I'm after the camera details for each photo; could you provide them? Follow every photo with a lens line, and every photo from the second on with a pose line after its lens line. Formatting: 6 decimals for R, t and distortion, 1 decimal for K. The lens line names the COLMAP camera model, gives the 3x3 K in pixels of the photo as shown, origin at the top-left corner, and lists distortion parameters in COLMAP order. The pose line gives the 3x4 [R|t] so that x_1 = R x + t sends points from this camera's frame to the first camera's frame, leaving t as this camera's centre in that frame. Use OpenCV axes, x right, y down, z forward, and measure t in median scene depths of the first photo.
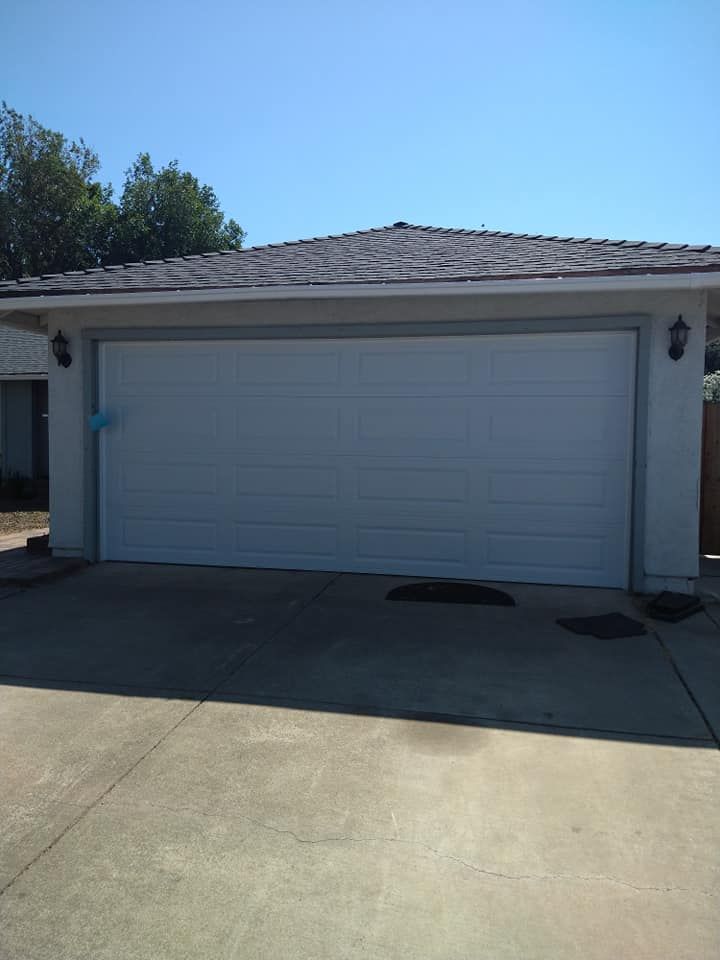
lens RADIAL K [[730.9, 0, 360.0], [0, 730.9, 480.0], [0, 0, 1]] dist [0.101528, -0.106883]
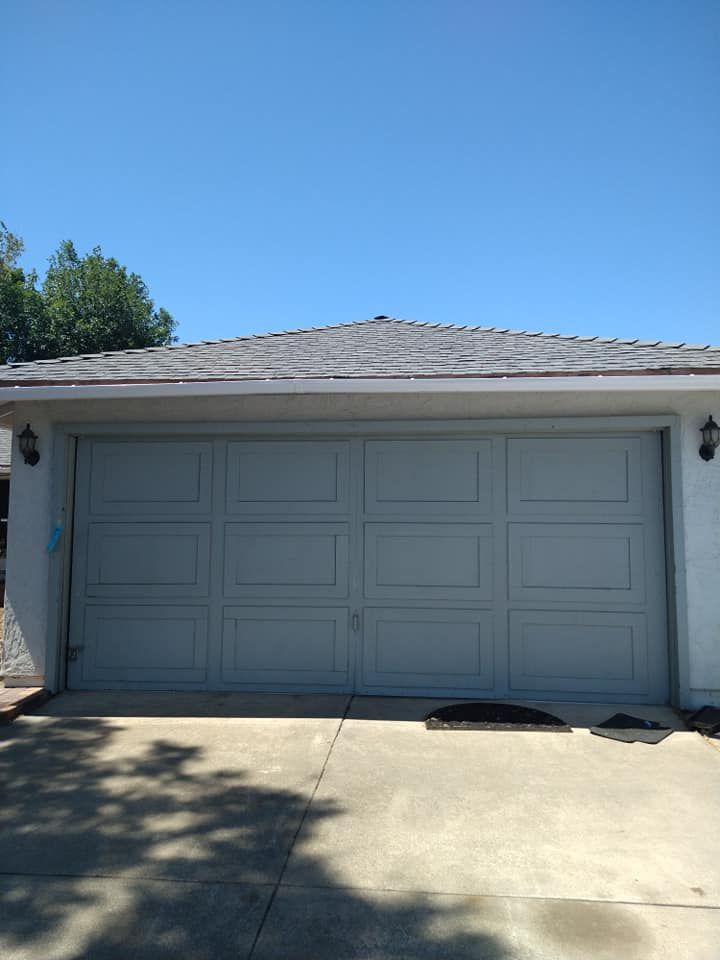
lens RADIAL K [[730.9, 0, 360.0], [0, 730.9, 480.0], [0, 0, 1]] dist [0.101528, -0.106883]
pose [[0.992040, -0.001758, 0.125912, -0.122912], [0.016395, 0.993194, -0.115309, -0.027320], [-0.124852, 0.116455, 0.985317, 0.089445]]
